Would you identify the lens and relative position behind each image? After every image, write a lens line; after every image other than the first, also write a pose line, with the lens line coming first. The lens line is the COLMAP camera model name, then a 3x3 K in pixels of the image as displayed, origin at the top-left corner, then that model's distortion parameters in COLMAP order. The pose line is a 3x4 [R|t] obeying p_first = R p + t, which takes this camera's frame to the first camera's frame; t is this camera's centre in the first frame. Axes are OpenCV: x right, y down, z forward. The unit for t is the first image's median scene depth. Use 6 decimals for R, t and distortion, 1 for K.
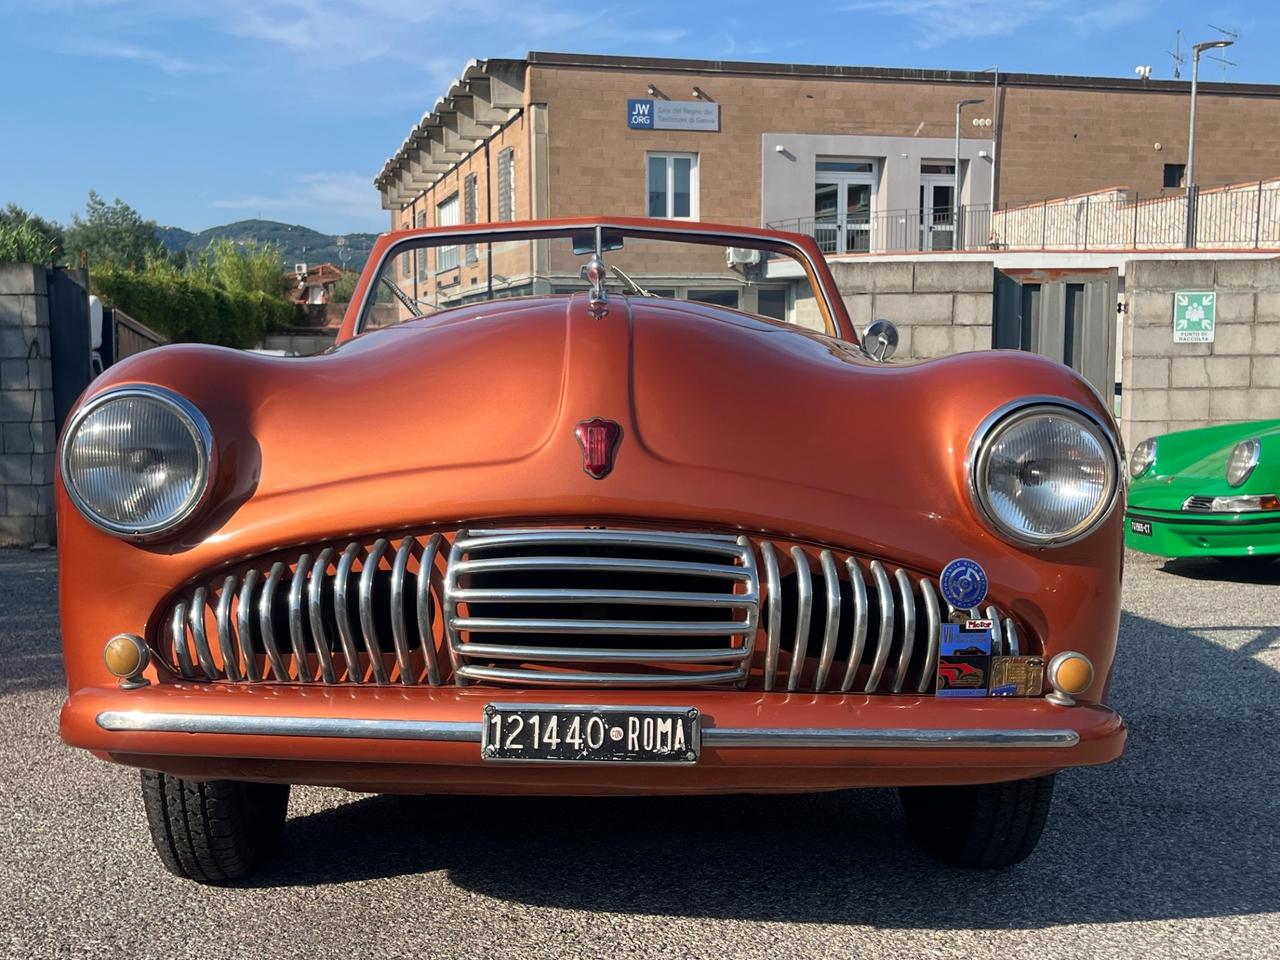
lens RADIAL K [[1394.0, 0, 633.0], [0, 1394.0, 501.4], [0, 0, 1]] dist [0.024984, 0.000000]
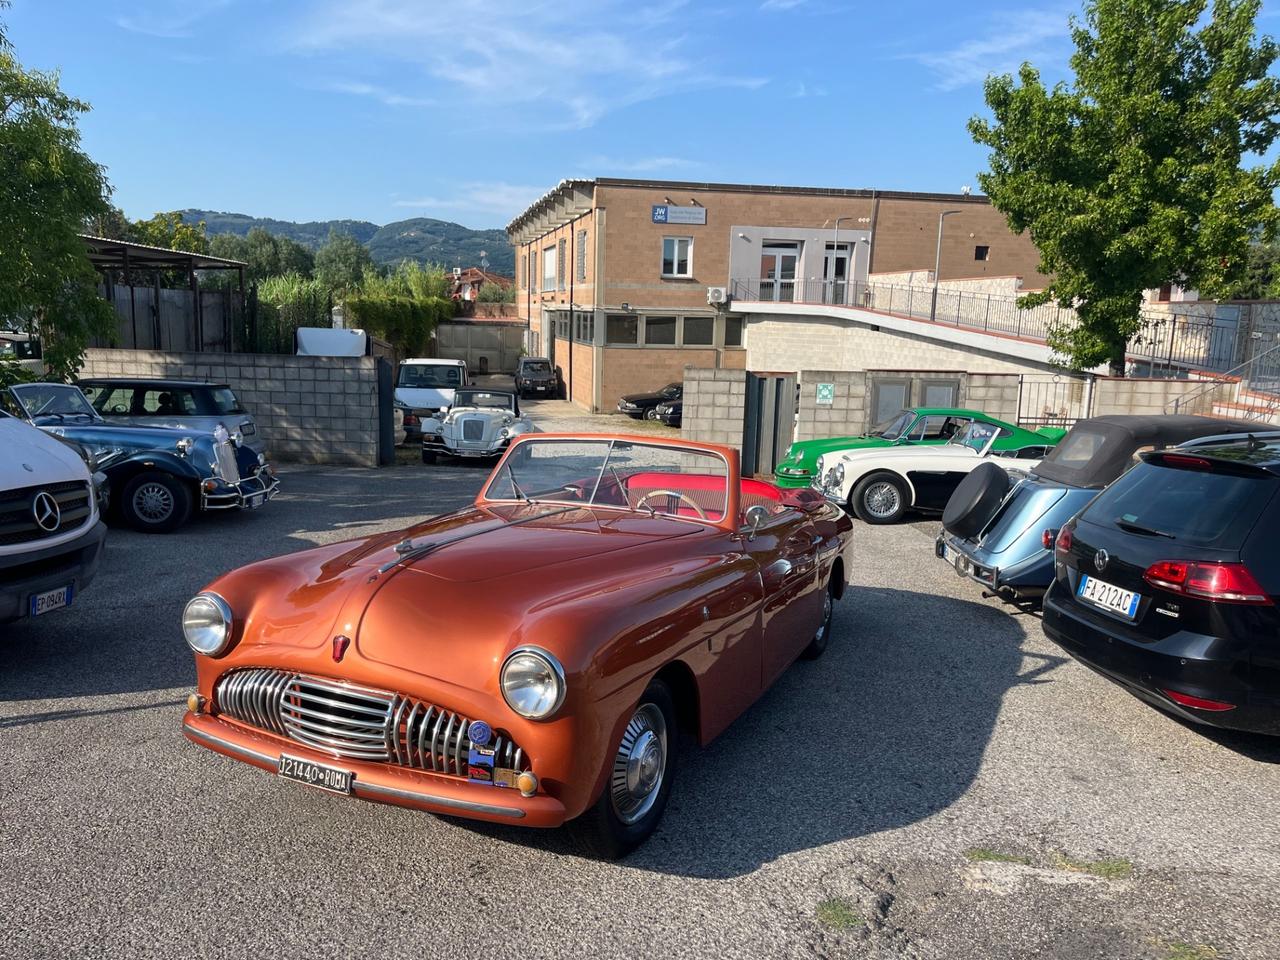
lens RADIAL K [[966.8, 0, 632.7], [0, 966.8, 486.5], [0, 0, 1]] dist [0.068363, -0.095188]
pose [[0.998271, 0.037649, -0.045134, 0.138559], [-0.034677, 0.997289, 0.064907, -0.065622], [0.047455, -0.063230, 0.996870, -0.781039]]
